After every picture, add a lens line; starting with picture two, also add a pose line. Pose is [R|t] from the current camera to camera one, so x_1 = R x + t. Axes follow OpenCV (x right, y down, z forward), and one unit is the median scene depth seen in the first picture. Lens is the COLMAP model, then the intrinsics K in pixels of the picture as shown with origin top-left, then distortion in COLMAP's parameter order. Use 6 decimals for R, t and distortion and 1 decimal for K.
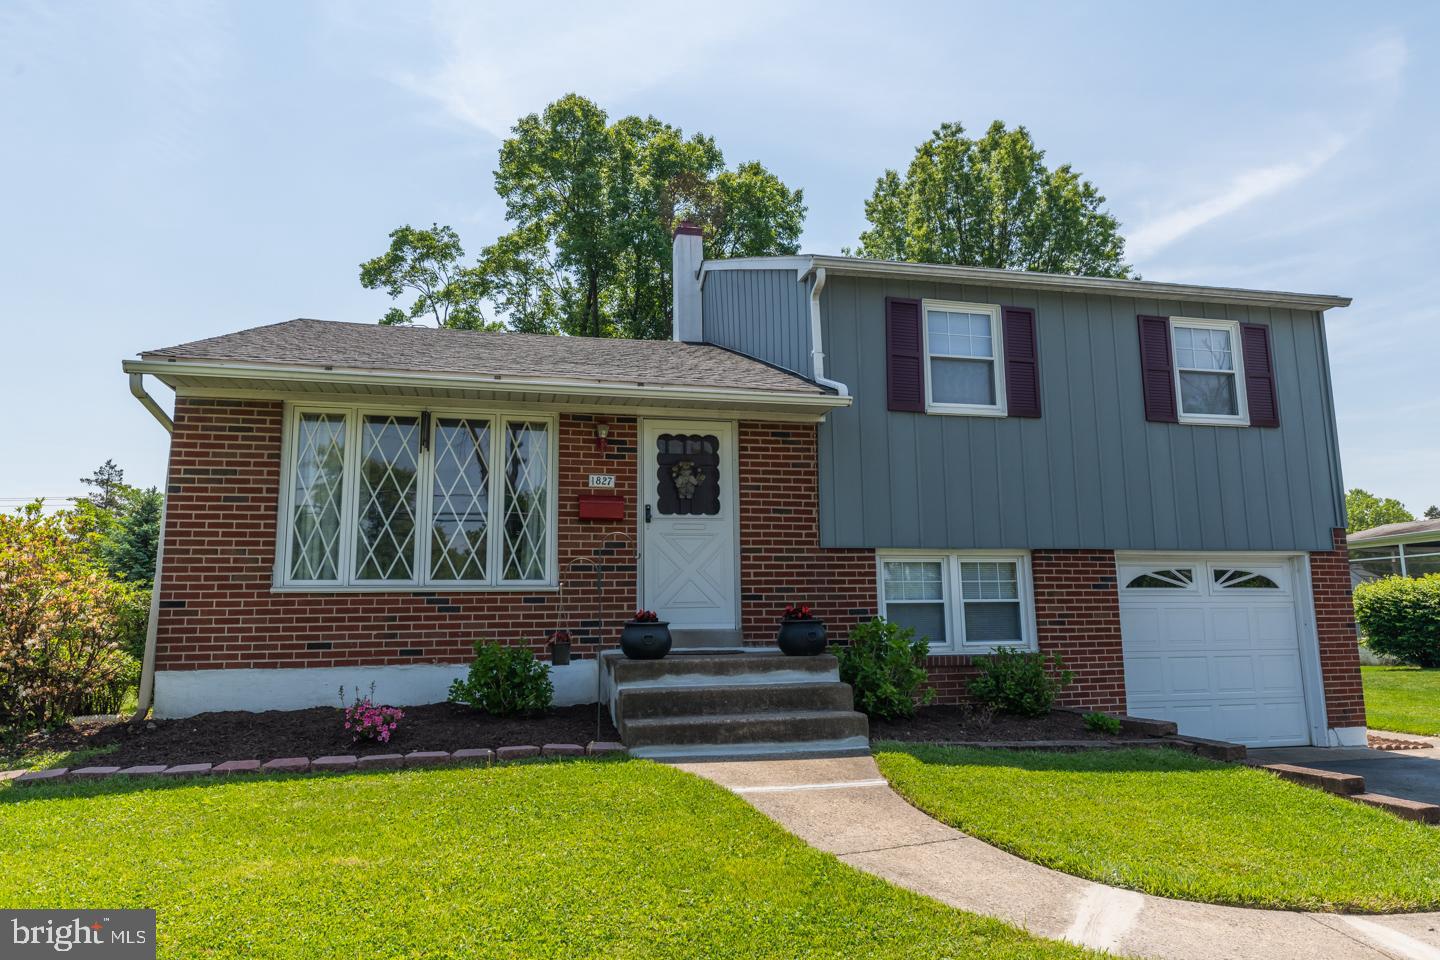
lens RADIAL K [[939.0, 0, 720.0], [0, 939.0, 480.0], [0, 0, 1]] dist [0.000306, -0.003541]
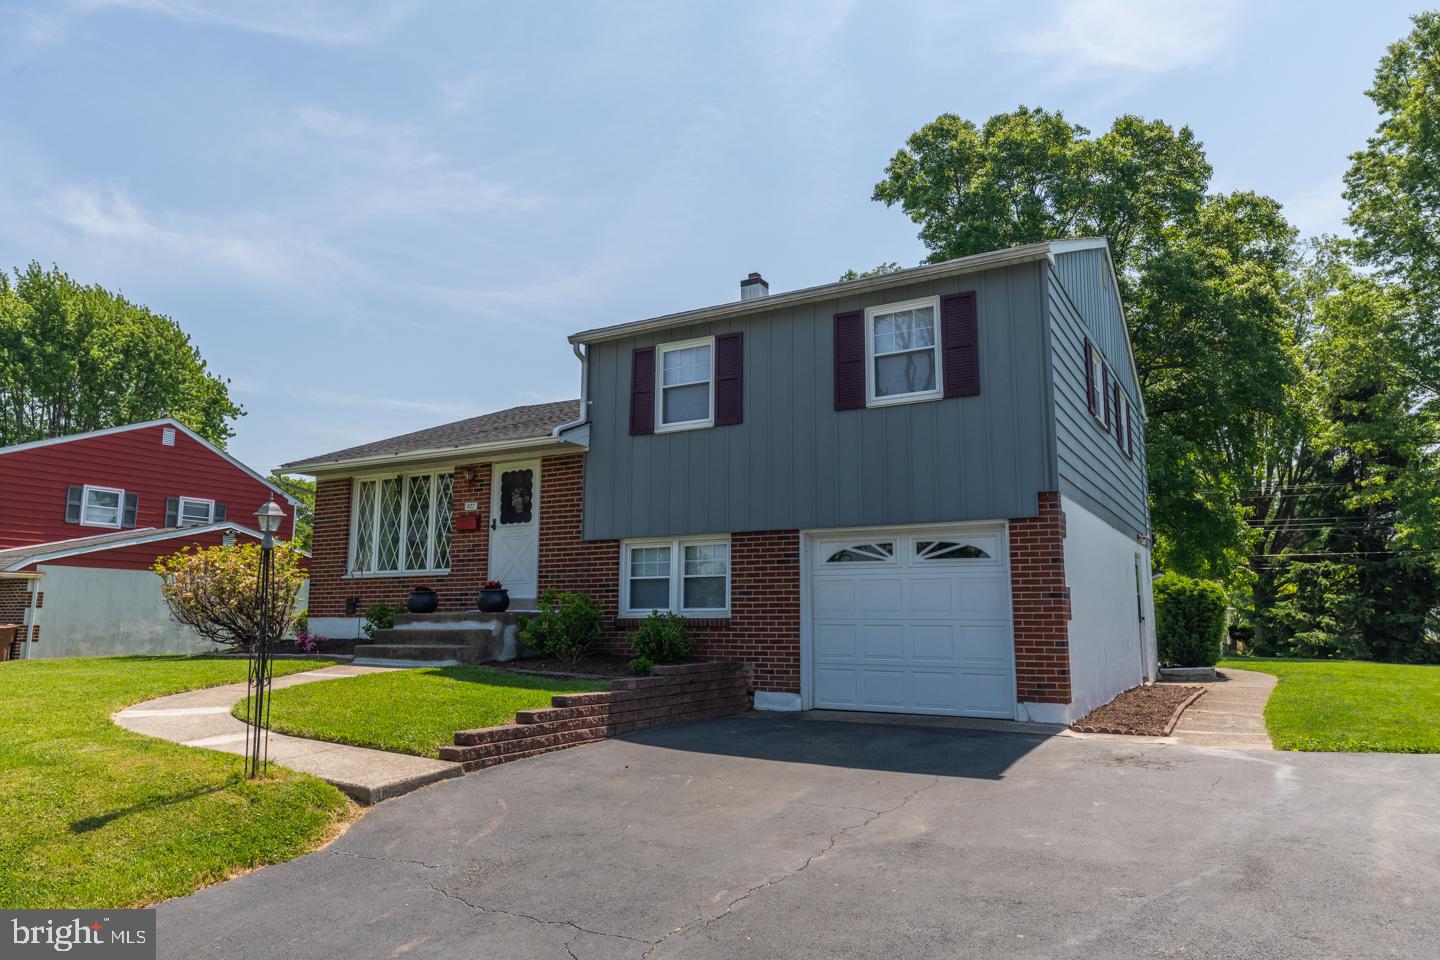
lens RADIAL K [[939.0, 0, 720.0], [0, 939.0, 480.0], [0, 0, 1]] dist [0.000306, -0.003541]
pose [[0.726148, -0.089698, -0.681662, 1.108996], [0.092936, 0.995159, -0.031949, 0.041126], [0.681228, -0.040151, 0.730969, 0.099240]]
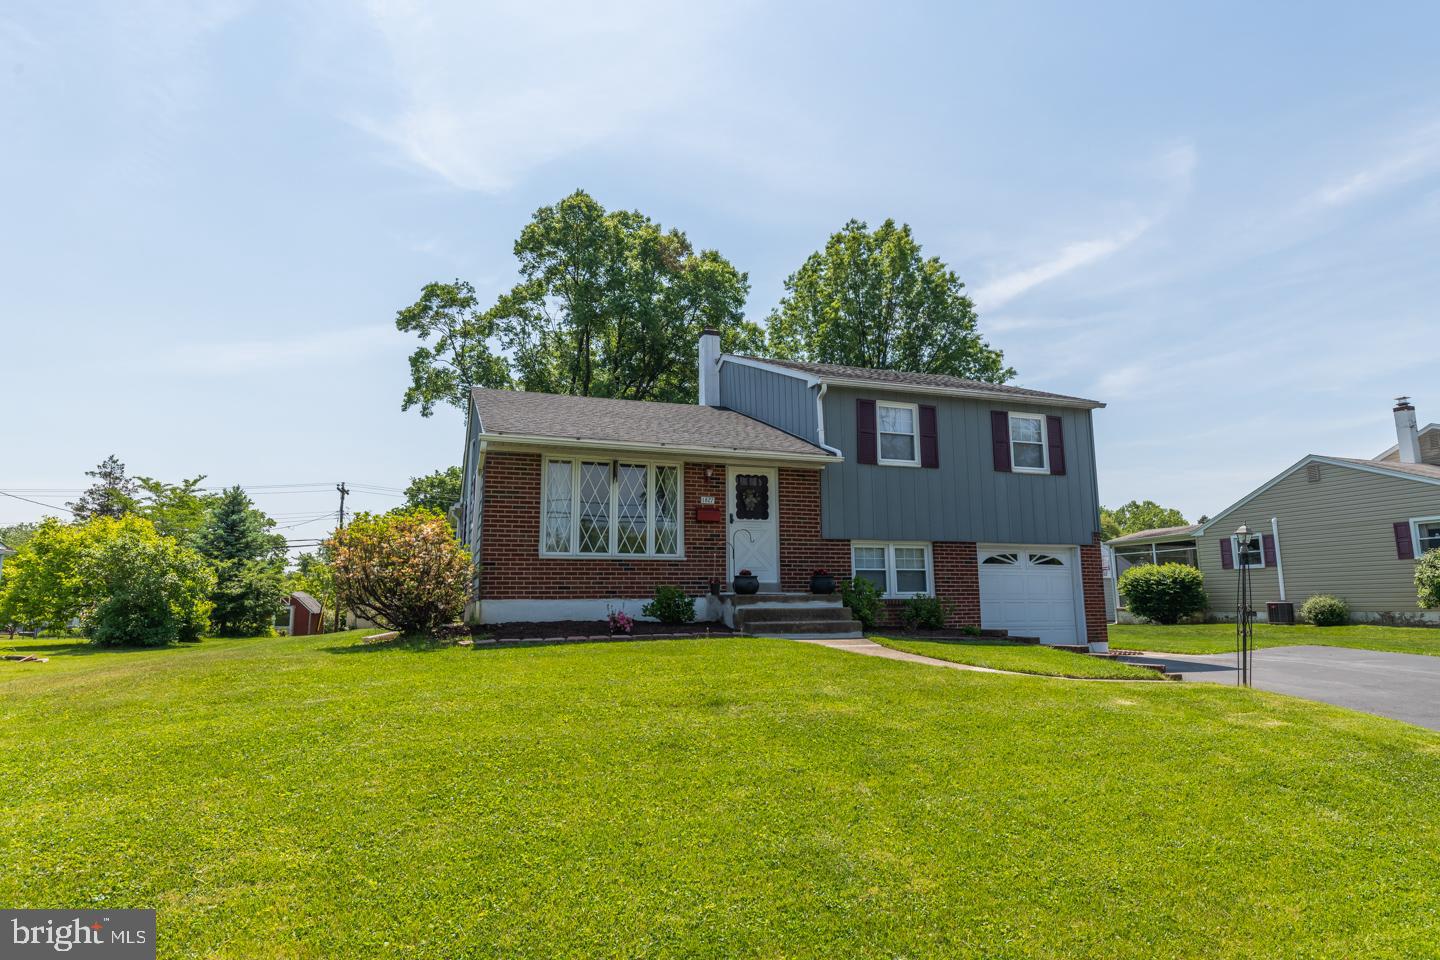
lens RADIAL K [[818.7, 0, 720.0], [0, 818.7, 480.0], [0, 0, 1]] dist [0.001537, 0.000502]
pose [[0.993635, 0.022138, 0.110455, -0.239869], [-0.021836, 0.999754, -0.003946, -0.027712], [-0.110515, 0.001509, 0.993873, -0.496545]]
